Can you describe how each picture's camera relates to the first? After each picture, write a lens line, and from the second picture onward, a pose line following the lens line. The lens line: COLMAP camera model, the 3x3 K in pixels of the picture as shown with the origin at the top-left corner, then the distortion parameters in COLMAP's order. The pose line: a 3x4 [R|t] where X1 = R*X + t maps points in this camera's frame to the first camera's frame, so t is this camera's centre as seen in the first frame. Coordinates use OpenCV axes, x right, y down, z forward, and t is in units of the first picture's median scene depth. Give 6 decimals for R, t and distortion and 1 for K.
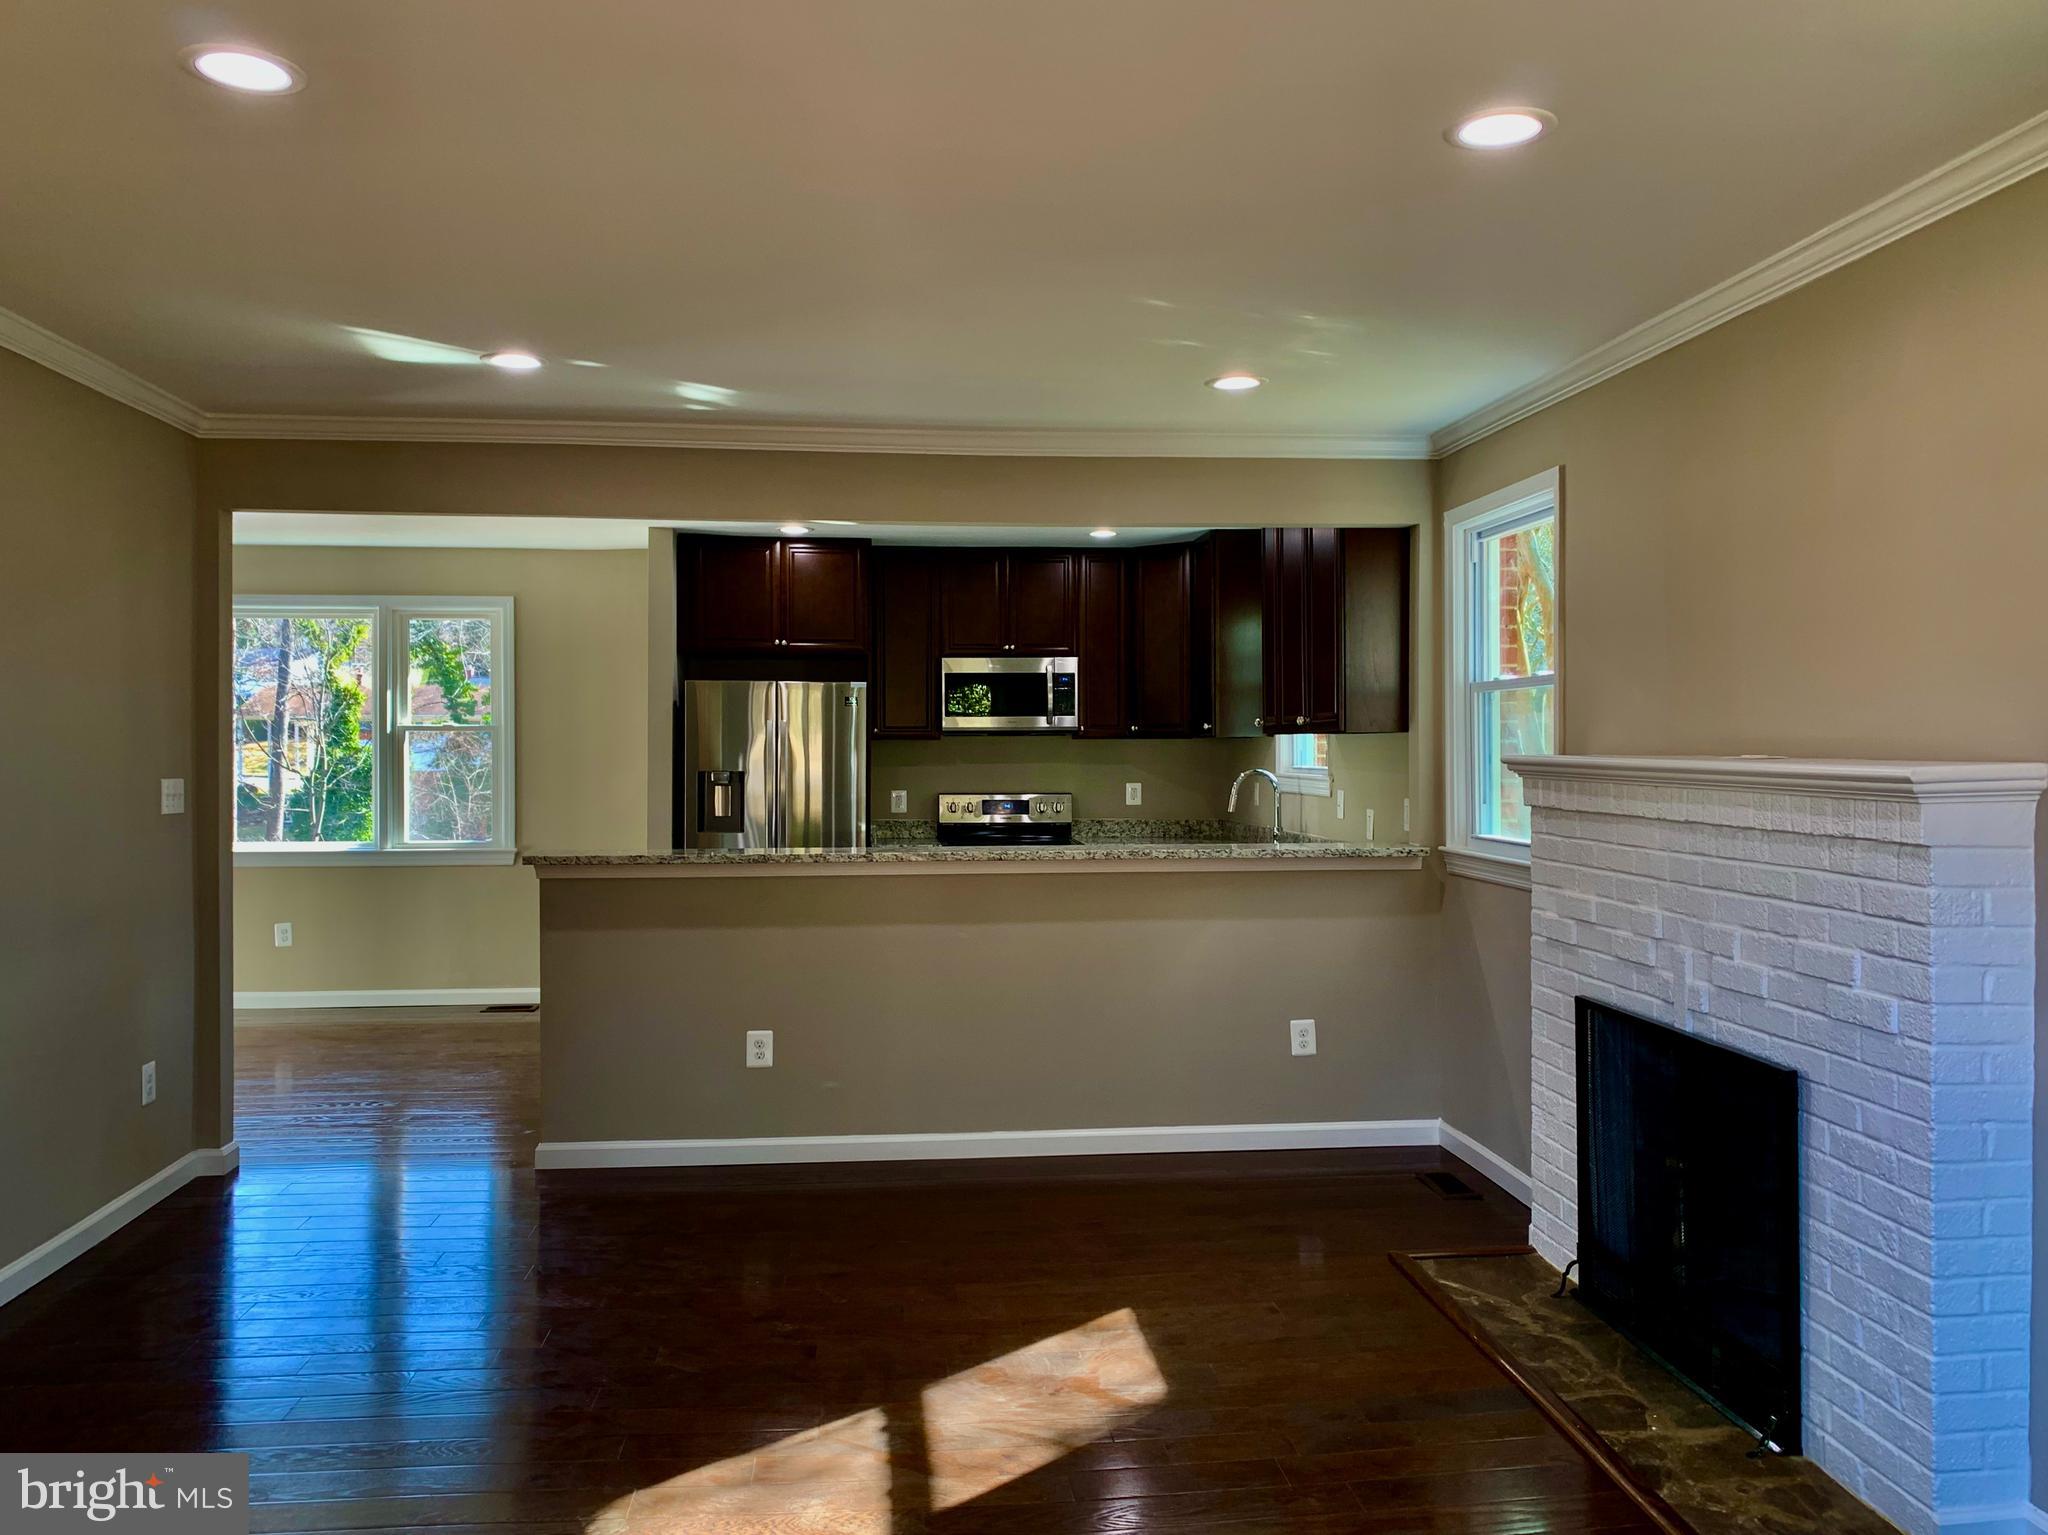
lens RADIAL K [[1577.2, 0, 980.1], [0, 1577.2, 754.9], [0, 0, 1]] dist [0.060962, -0.093115]
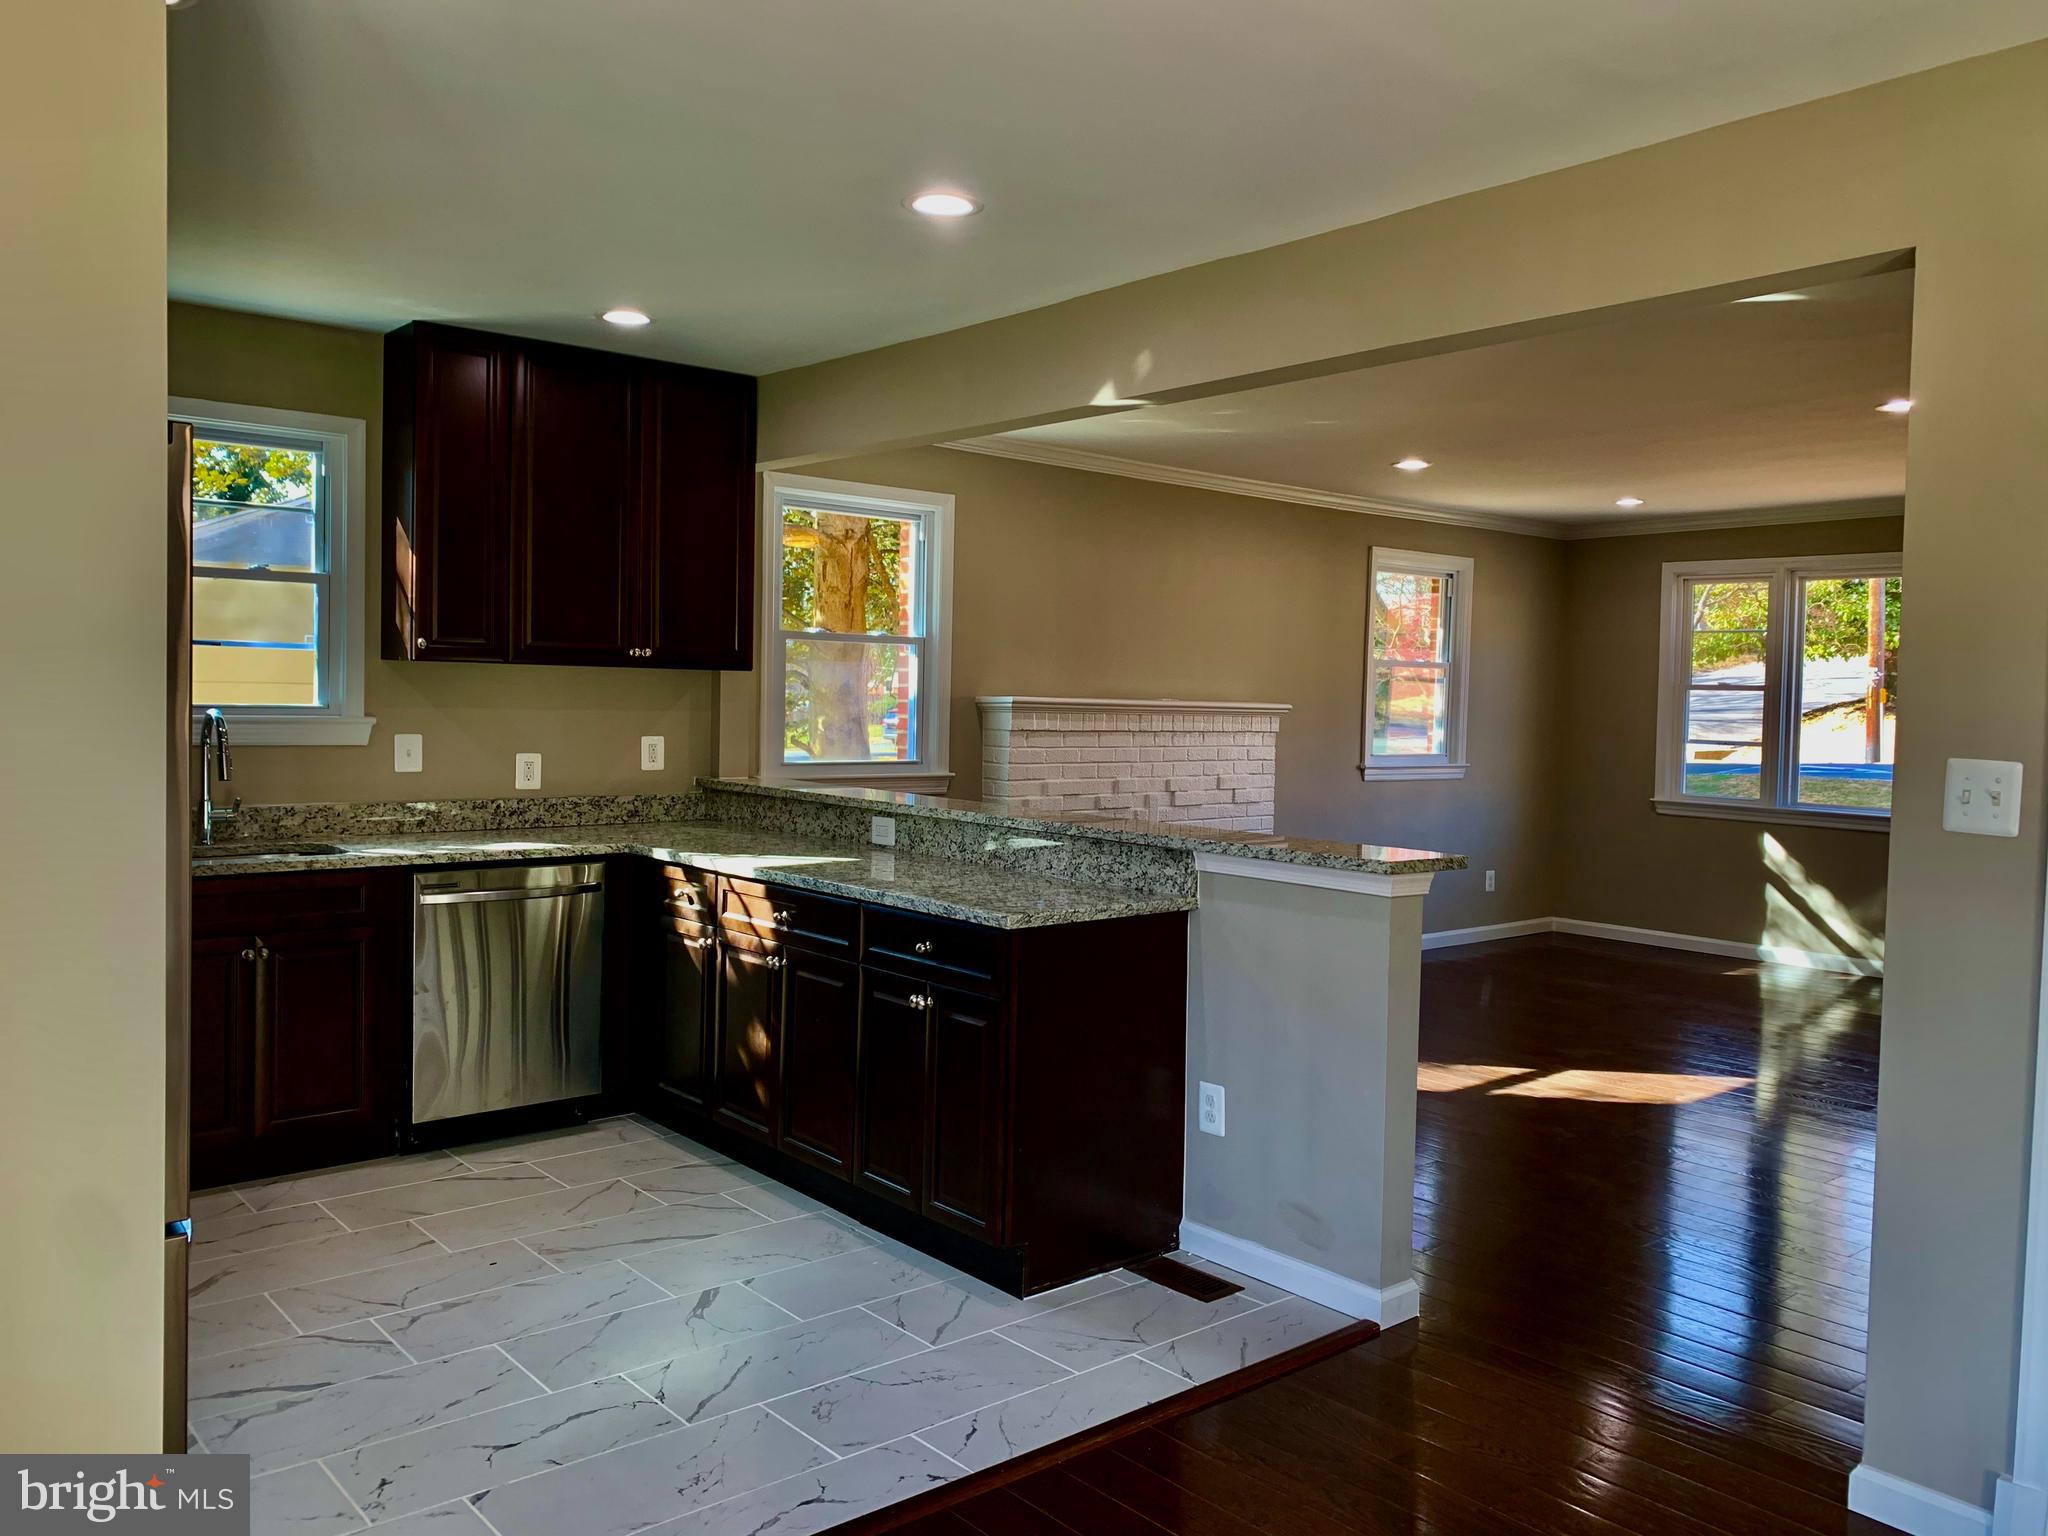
lens RADIAL K [[1577.2, 0, 1018.5], [0, 1577.2, 748.9], [0, 0, 1]] dist [0.060962, -0.093115]
pose [[-0.585240, -0.048285, 0.809421, -1.138968], [-0.021007, 0.998793, 0.044392, -0.022249], [-0.810588, 0.008977, -0.585548, 2.428375]]
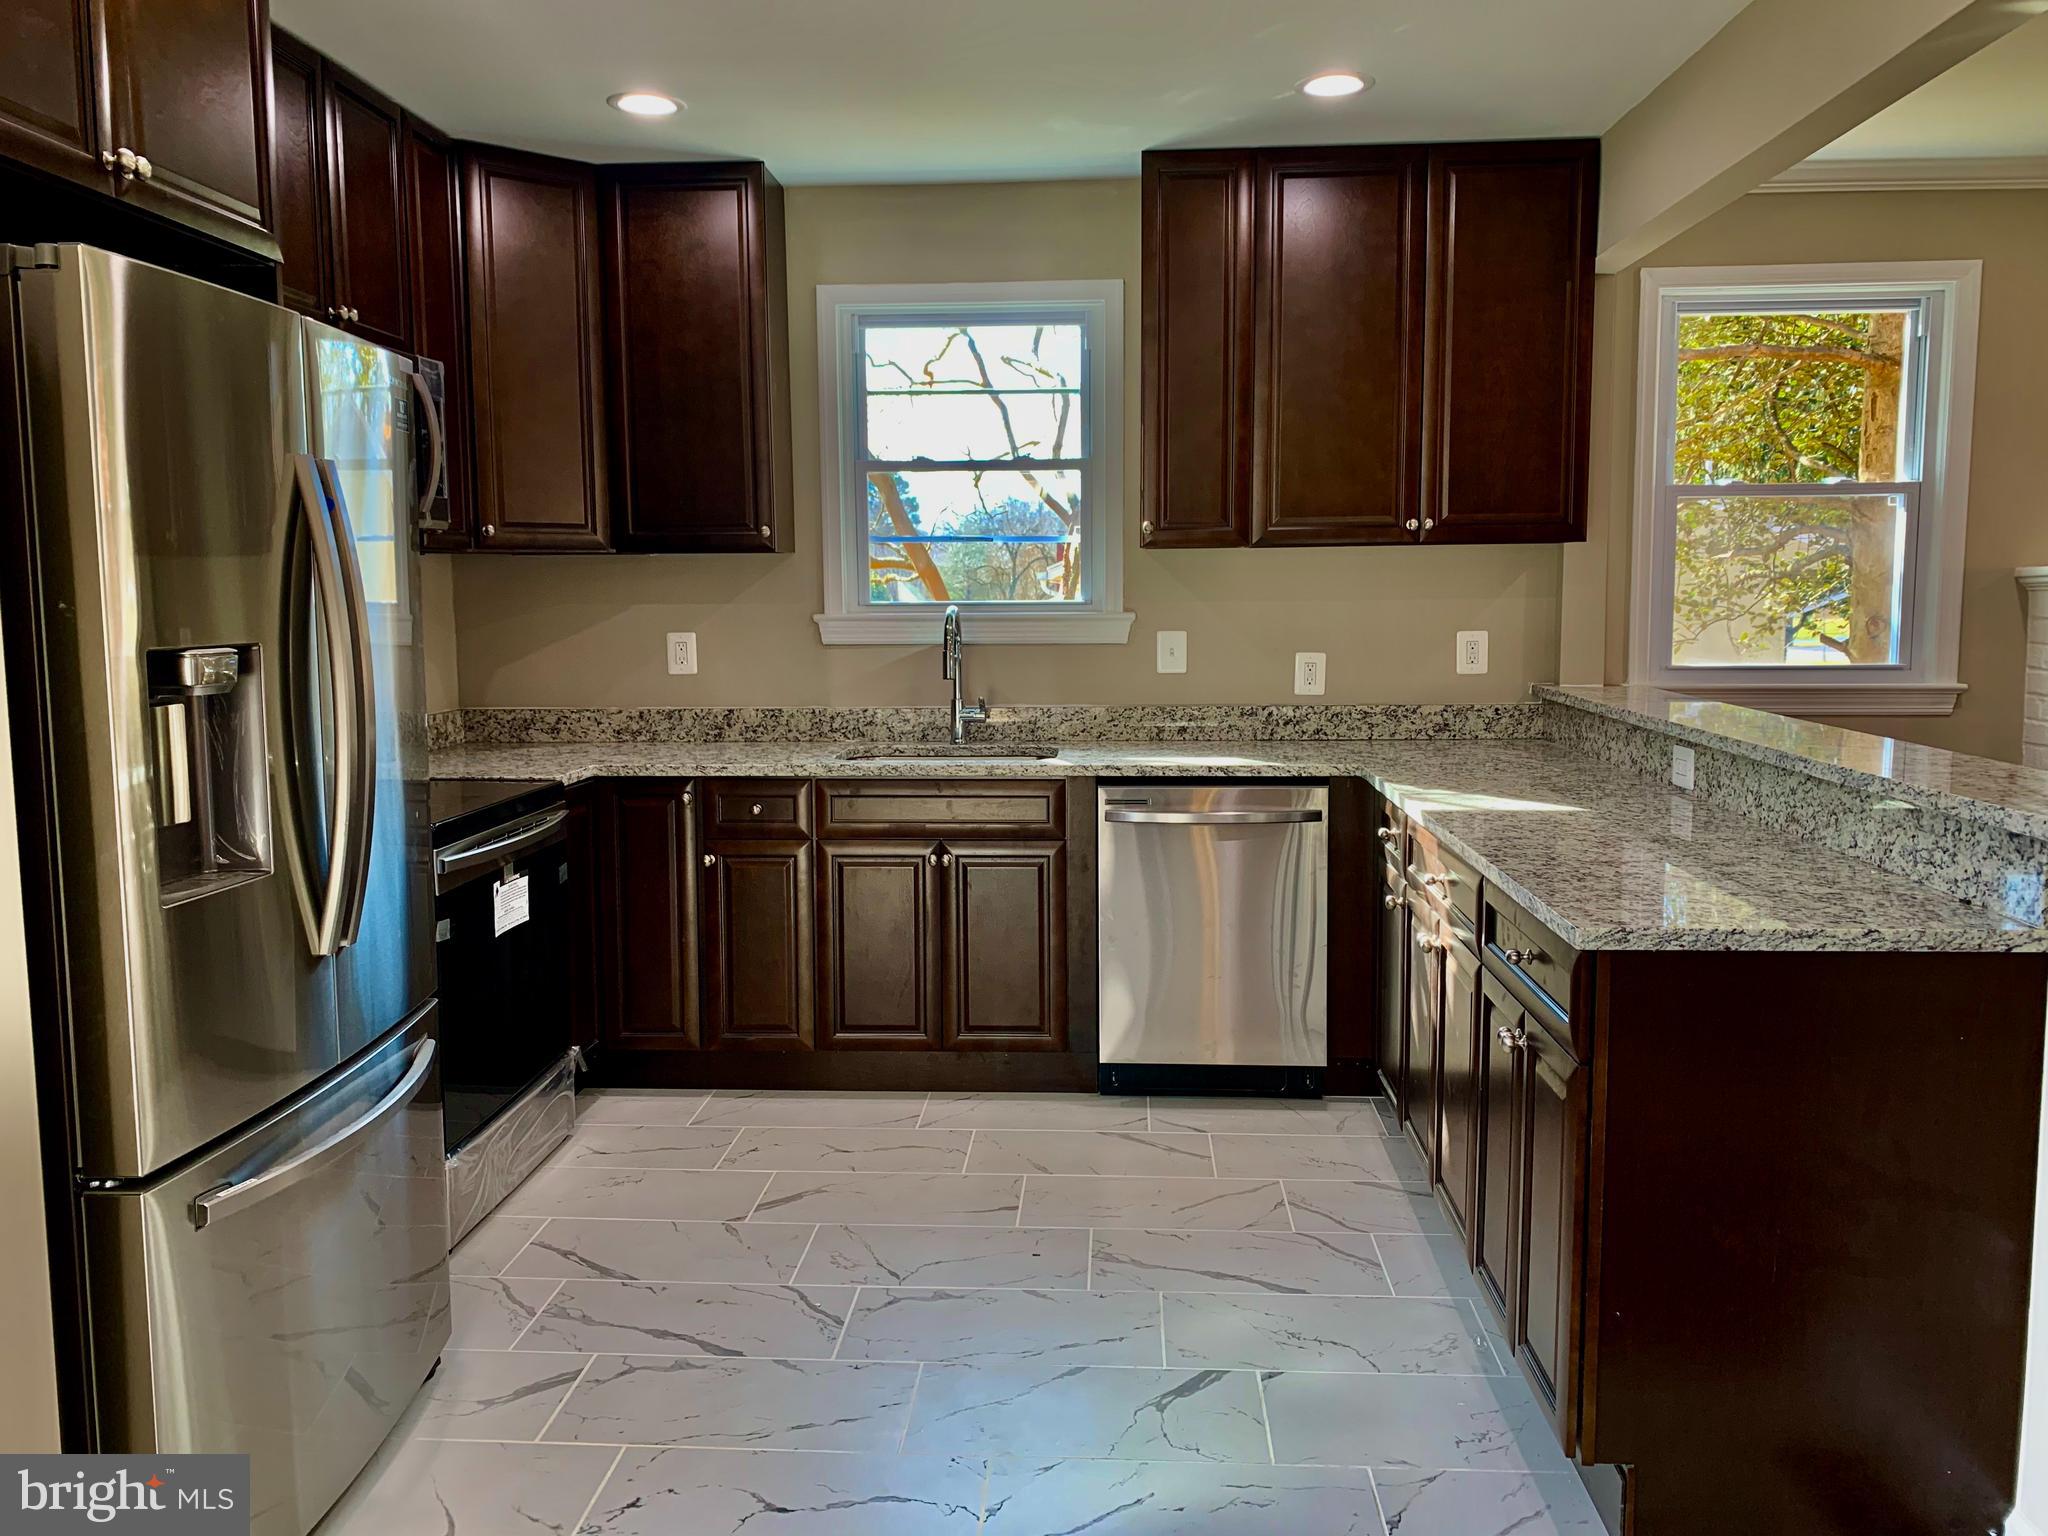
lens RADIAL K [[1577.2, 0, 1012.7], [0, 1577.2, 756.8], [0, 0, 1]] dist [0.060962, -0.093115]
pose [[0.138300, -0.114518, 0.983747, -0.928704], [0.013512, 0.993418, 0.113744, -0.004900], [-0.990298, -0.002439, 0.138937, 1.953157]]
